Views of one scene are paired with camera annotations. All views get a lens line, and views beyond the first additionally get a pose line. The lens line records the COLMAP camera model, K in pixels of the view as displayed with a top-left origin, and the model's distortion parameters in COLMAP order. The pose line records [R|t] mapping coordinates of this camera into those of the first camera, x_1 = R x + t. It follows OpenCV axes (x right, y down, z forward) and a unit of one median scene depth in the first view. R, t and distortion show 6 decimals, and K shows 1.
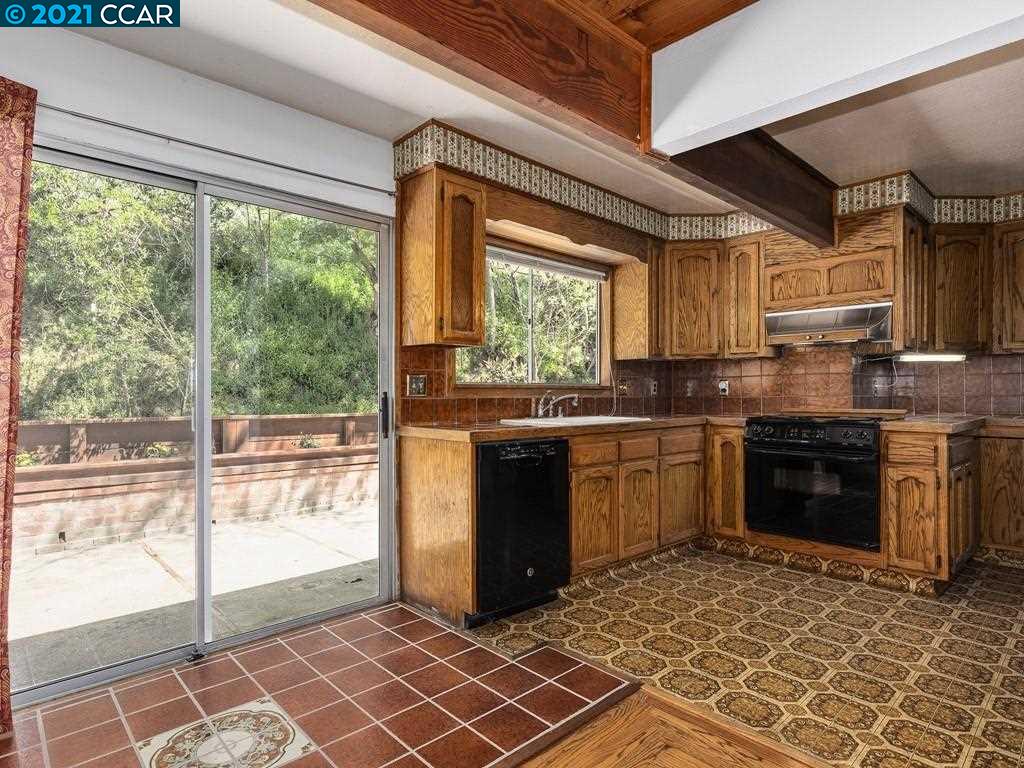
lens RADIAL K [[567.3, 0, 507.2], [0, 567.3, 394.0], [0, 0, 1]] dist [0.001387, 0.000175]
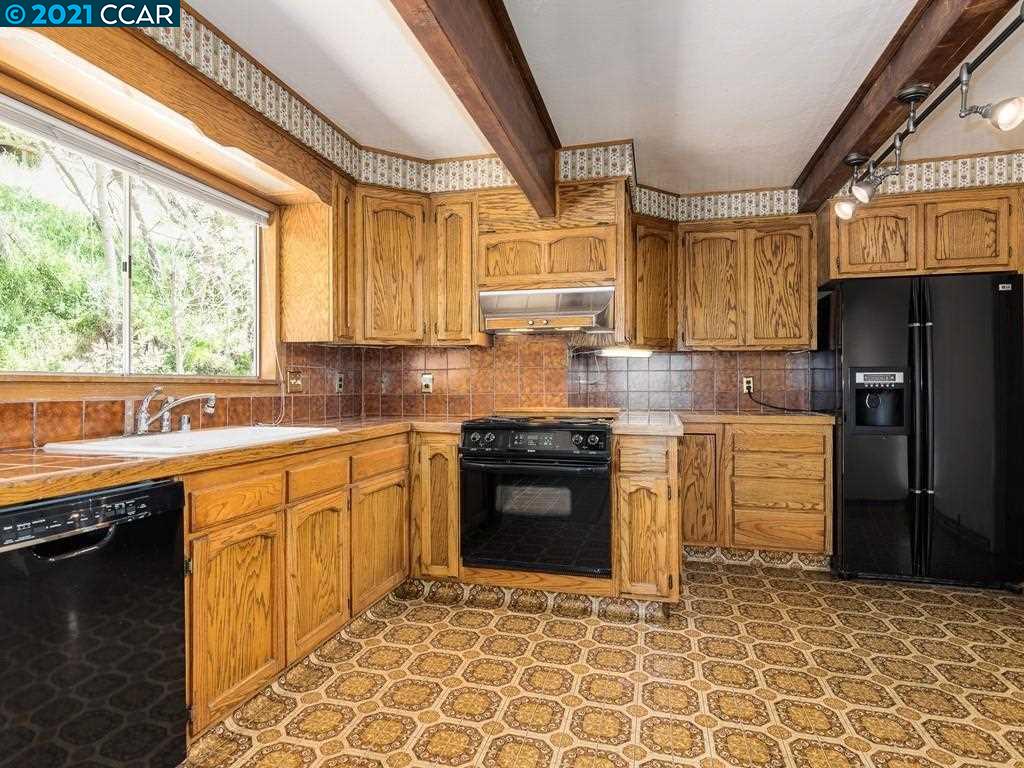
lens RADIAL K [[560.8, 0, 505.8], [0, 560.8, 385.4], [0, 0, 1]] dist [0.000789, 0.000856]
pose [[0.849606, 0.001222, 0.527417, 0.068808], [0.001149, 0.999991, -0.004169, -0.004888], [-0.527417, 0.004148, 0.849596, 0.318123]]
